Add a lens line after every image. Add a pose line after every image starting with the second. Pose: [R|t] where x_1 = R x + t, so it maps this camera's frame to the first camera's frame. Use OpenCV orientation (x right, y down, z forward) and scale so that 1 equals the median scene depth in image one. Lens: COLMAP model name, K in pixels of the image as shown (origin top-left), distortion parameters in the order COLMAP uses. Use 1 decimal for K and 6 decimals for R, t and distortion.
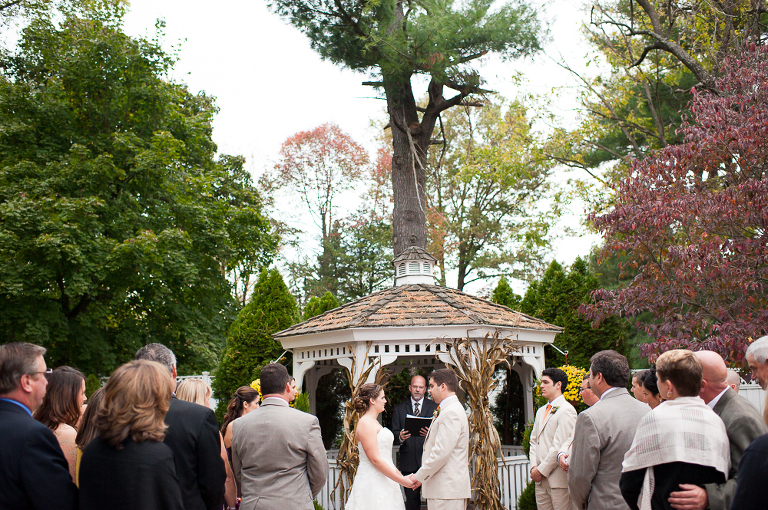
lens RADIAL K [[764.0, 0, 384.0], [0, 764.0, 255.0], [0, 0, 1]] dist [-0.104827, 0.100577]
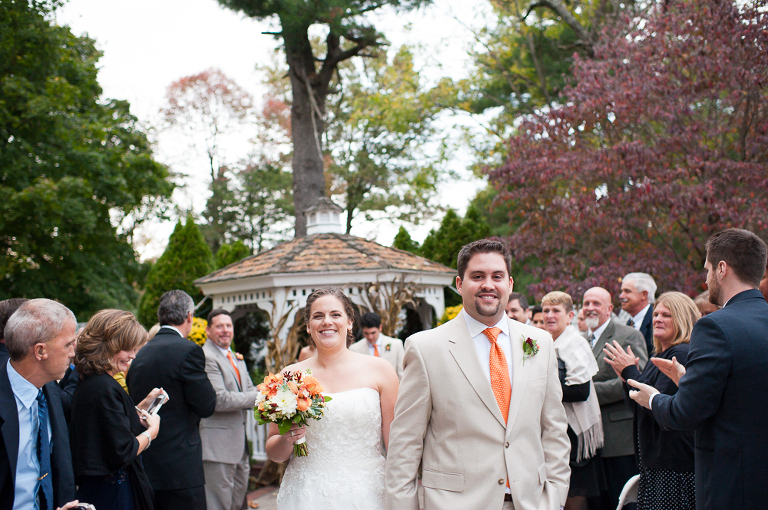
lens RADIAL K [[764.0, 0, 384.0], [0, 764.0, 255.0], [0, 0, 1]] dist [-0.104827, 0.100577]
pose [[0.988476, -0.013108, 0.150809, -0.036790], [0.001530, 0.997058, 0.076634, -0.011607], [-0.151370, -0.075520, 0.985588, -0.073009]]
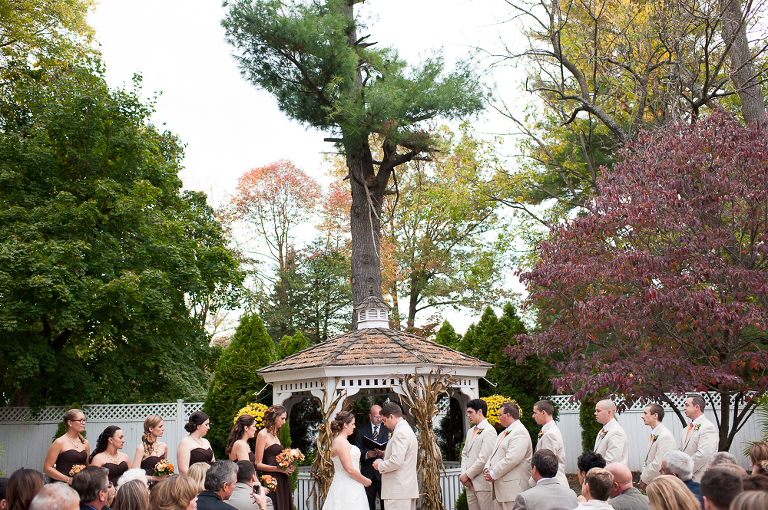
lens RADIAL K [[764.0, 0, 384.0], [0, 764.0, 255.0], [0, 0, 1]] dist [-0.104827, 0.100577]
pose [[0.998038, 0.004447, 0.062459, -0.017043], [-0.002582, 0.999549, -0.029905, -0.038127], [-0.062564, 0.029685, 0.997599, -0.197200]]
